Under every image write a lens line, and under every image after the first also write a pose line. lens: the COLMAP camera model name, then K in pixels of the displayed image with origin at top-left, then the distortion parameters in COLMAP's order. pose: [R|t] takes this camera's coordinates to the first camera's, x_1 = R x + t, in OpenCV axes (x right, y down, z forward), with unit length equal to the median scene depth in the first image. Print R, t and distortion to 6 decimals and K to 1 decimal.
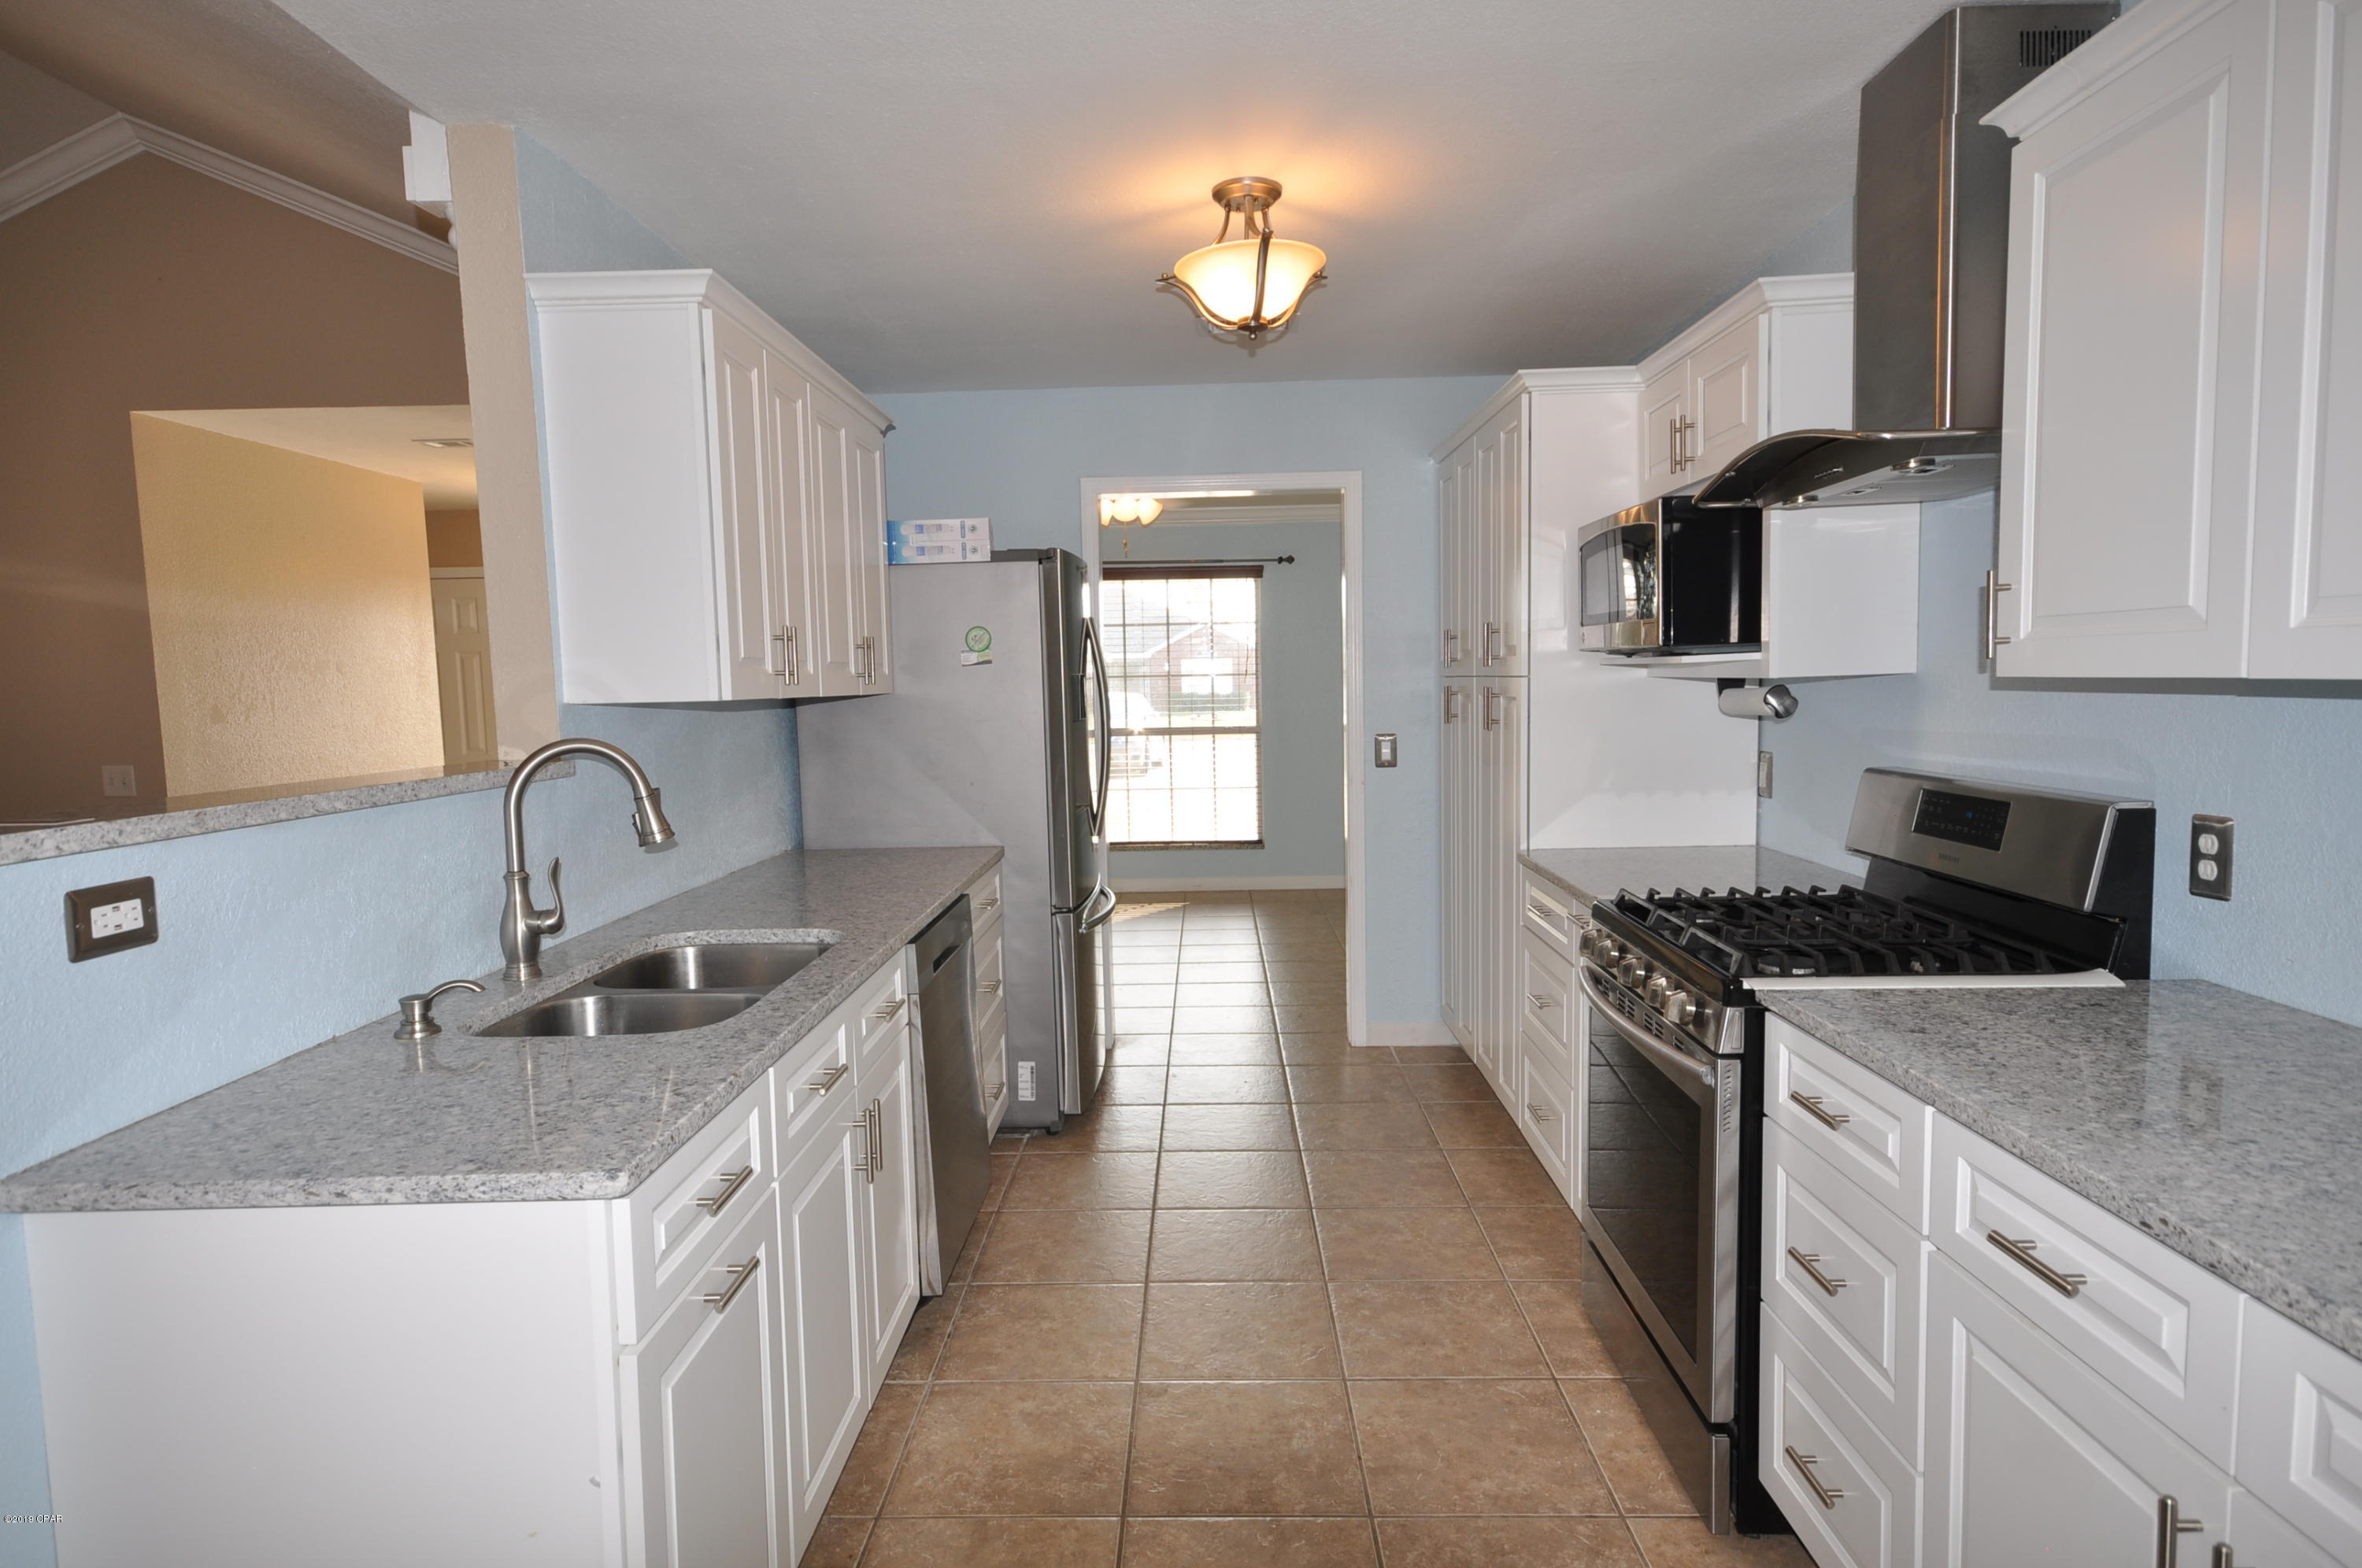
lens RADIAL K [[1297.3, 0, 1172.6], [0, 1297.3, 794.1], [0, 0, 1]] dist [0.009967, 0.004717]
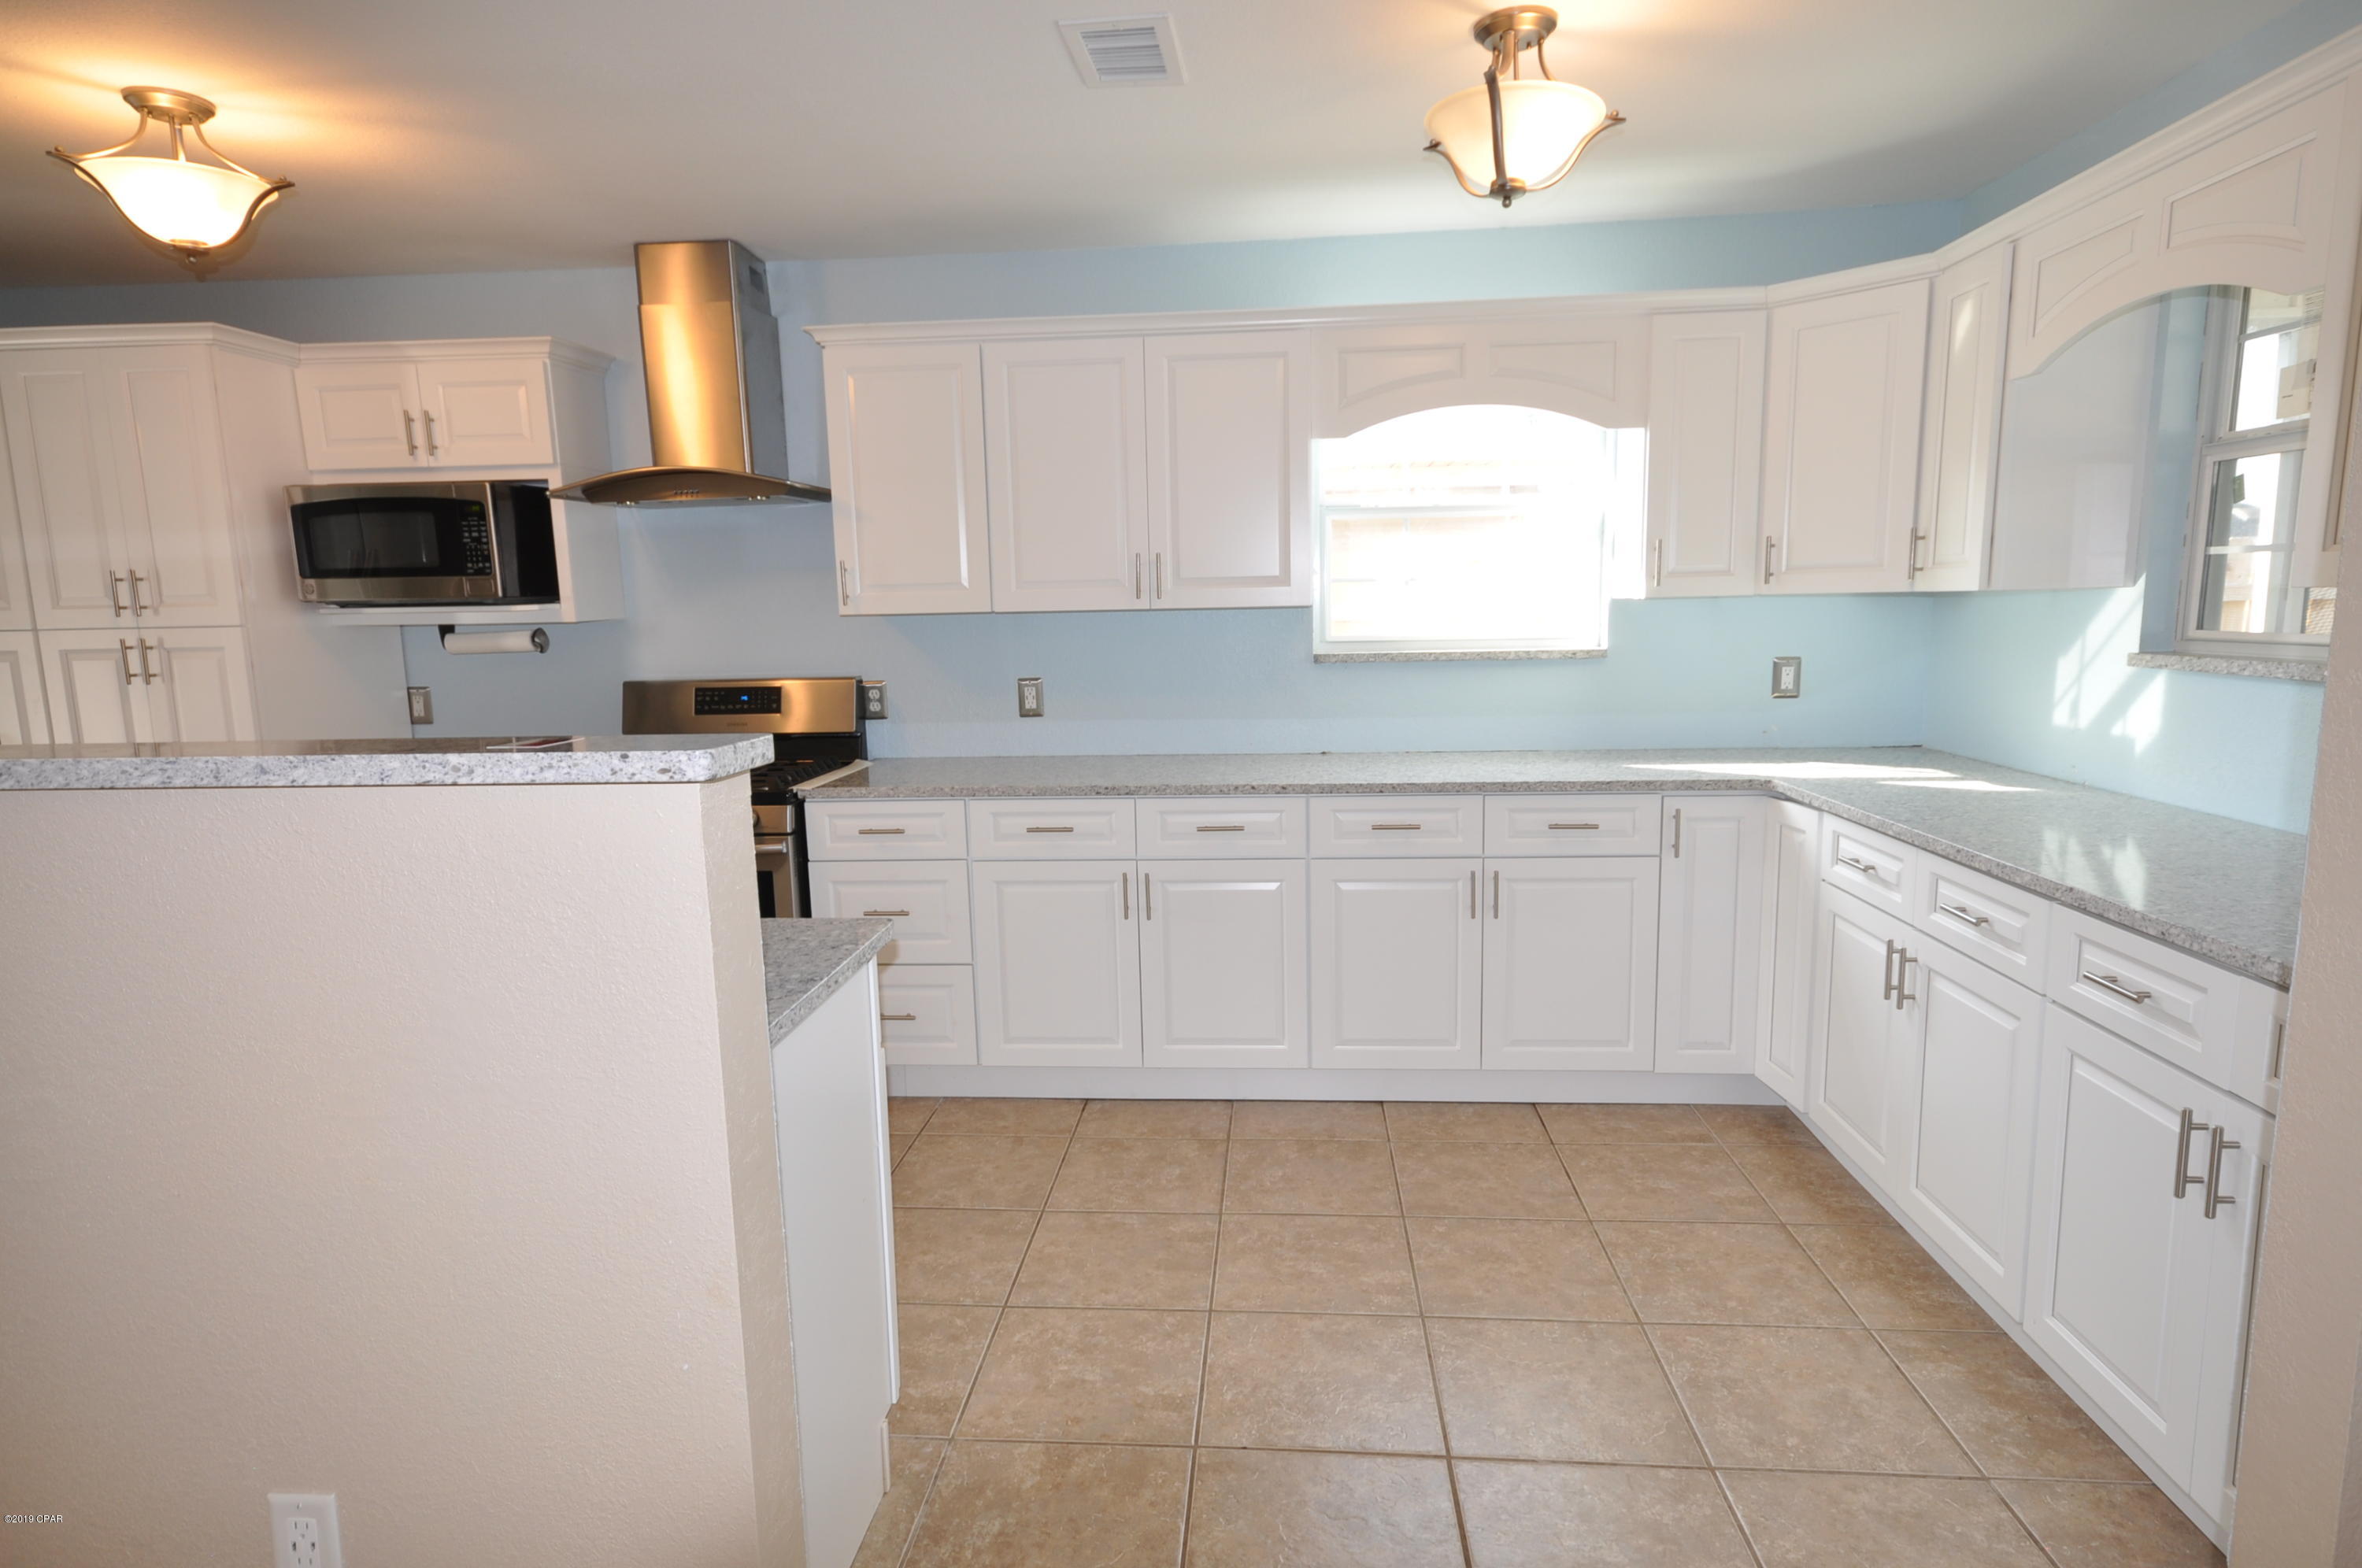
lens RADIAL K [[1297.3, 0, 1184.2], [0, 1297.3, 783.4], [0, 0, 1]] dist [0.009967, 0.004717]
pose [[0.057132, -0.121297, 0.990971, -1.252928], [0.111610, 0.987146, 0.114394, -0.004194], [-0.992108, 0.104067, 0.069936, 0.348769]]
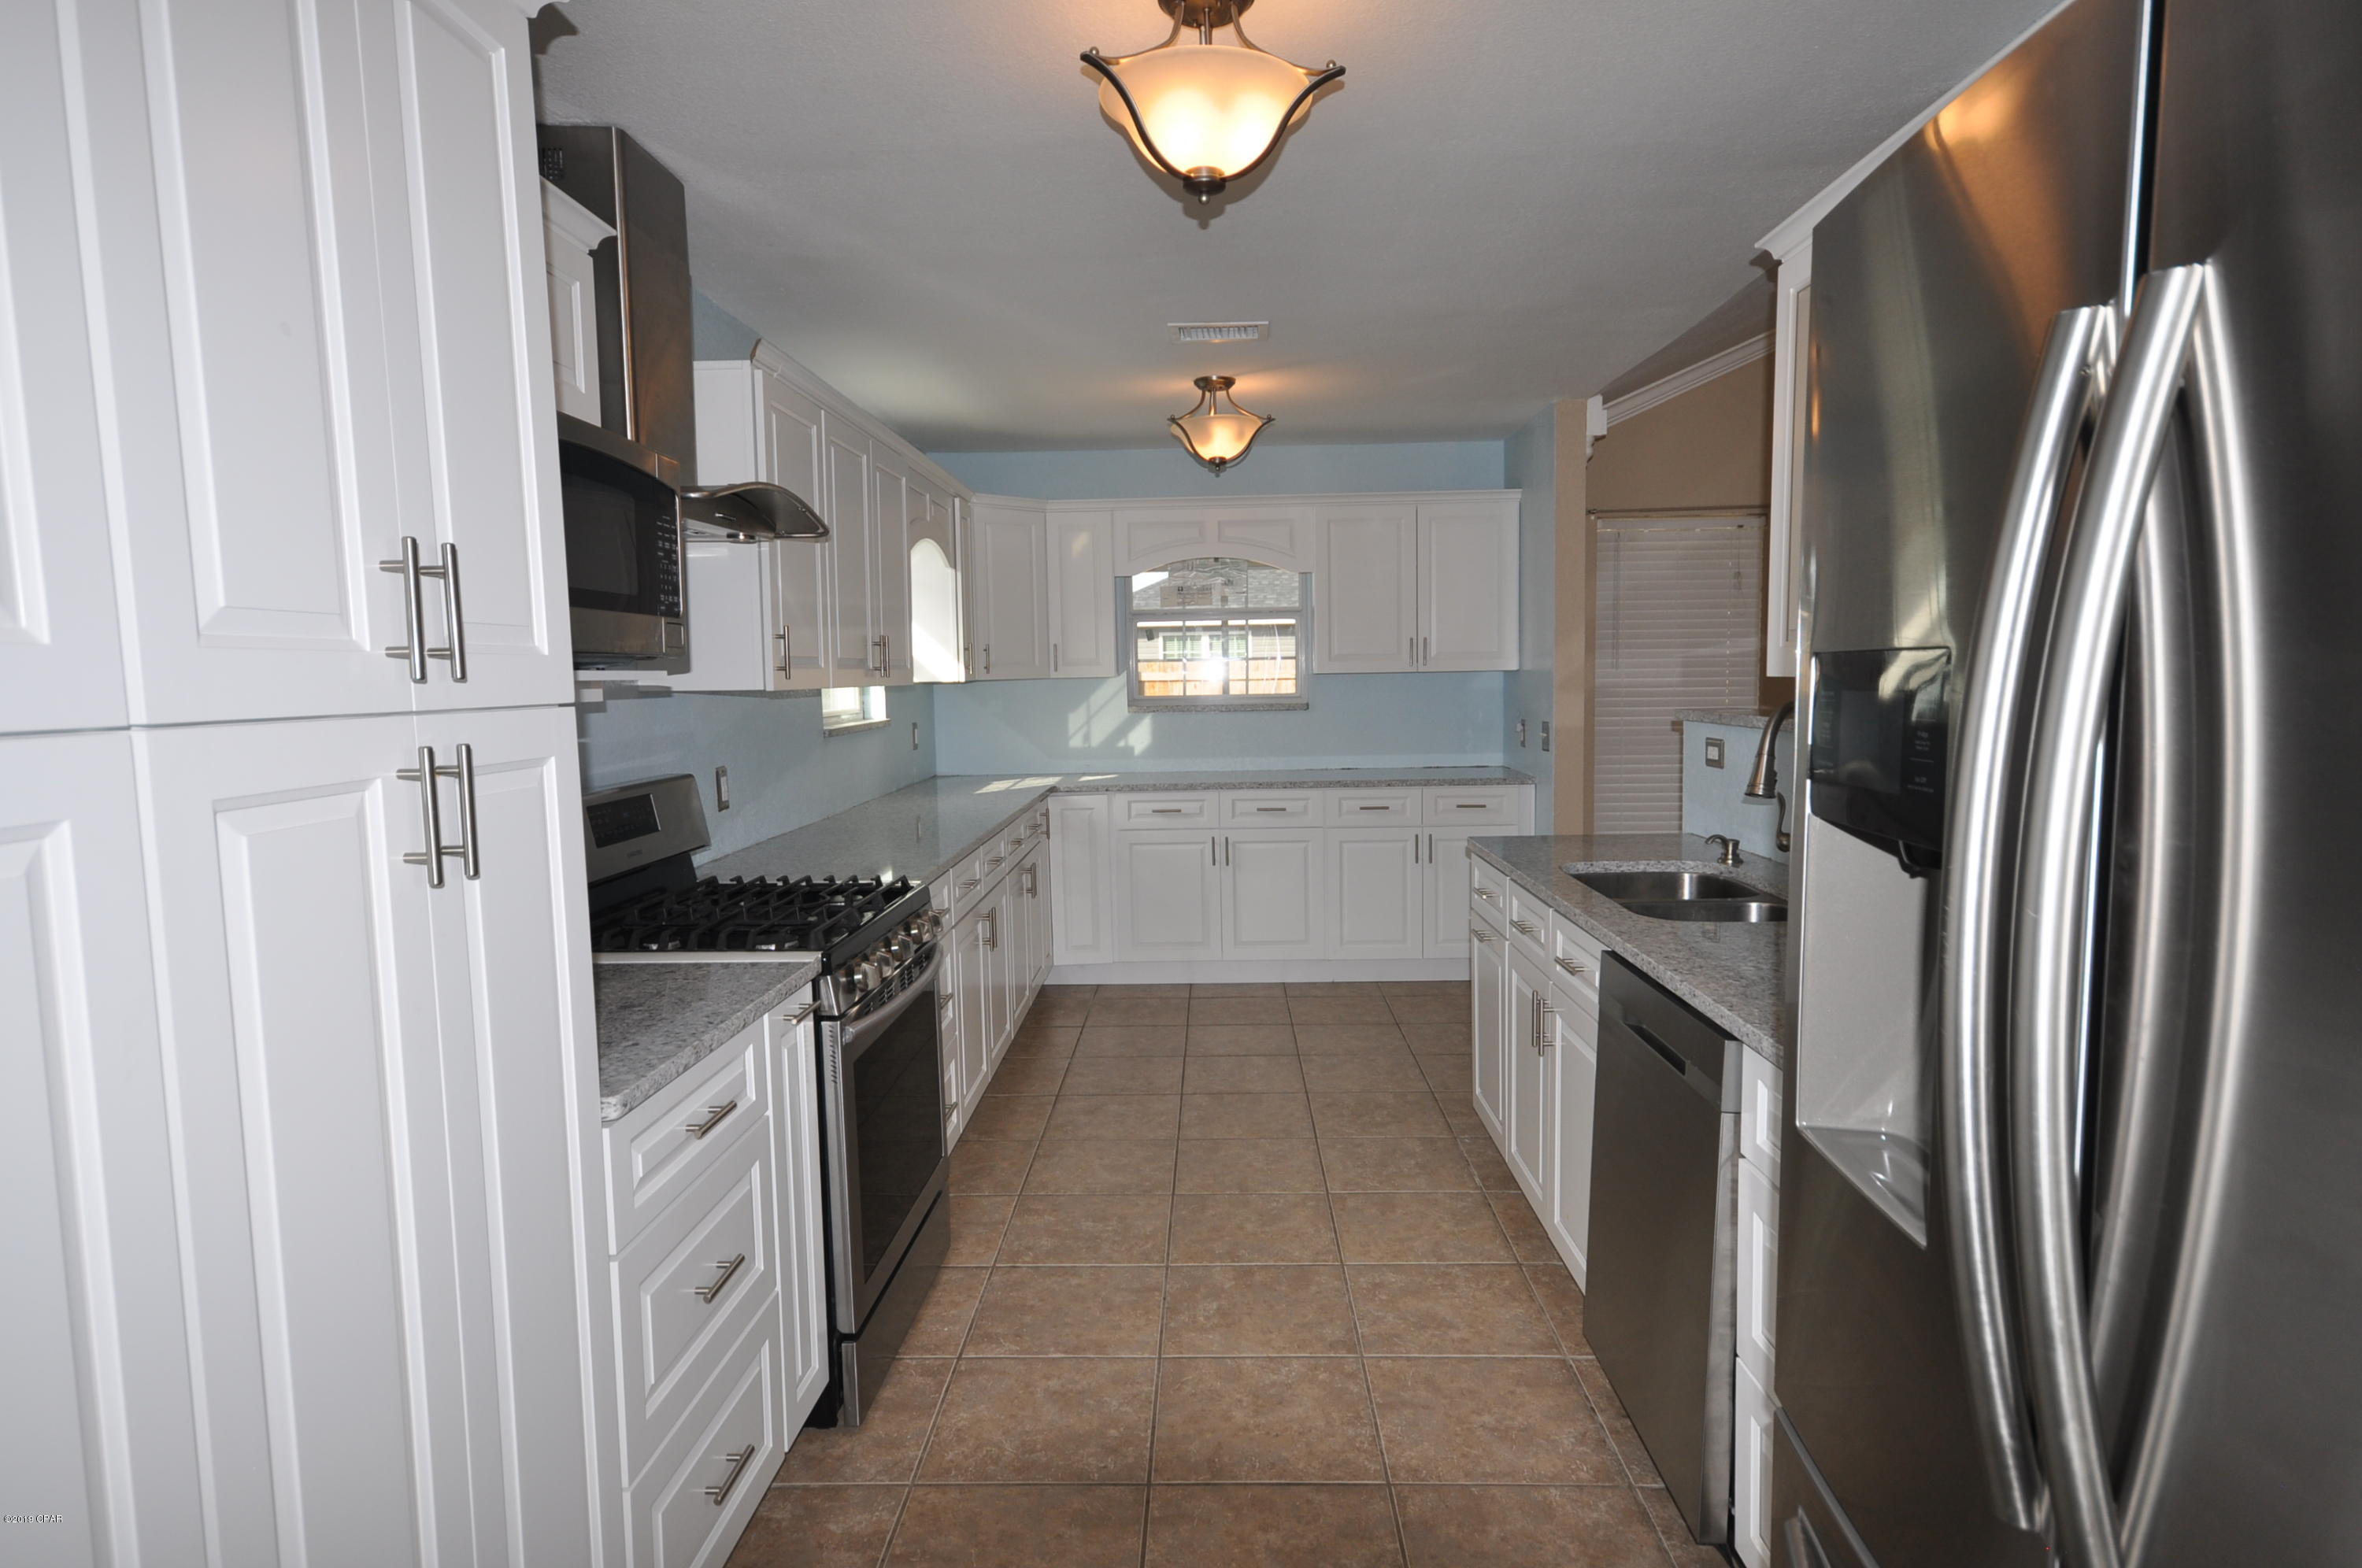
lens RADIAL K [[1297.3, 0, 1183.8], [0, 1297.3, 781.9], [0, 0, 1]] dist [0.009967, 0.004717]
pose [[-0.999262, 0.037897, 0.006328, 0.112081], [0.038419, 0.983555, 0.176474, -0.230369], [0.000464, 0.176587, -0.984285, 2.468096]]
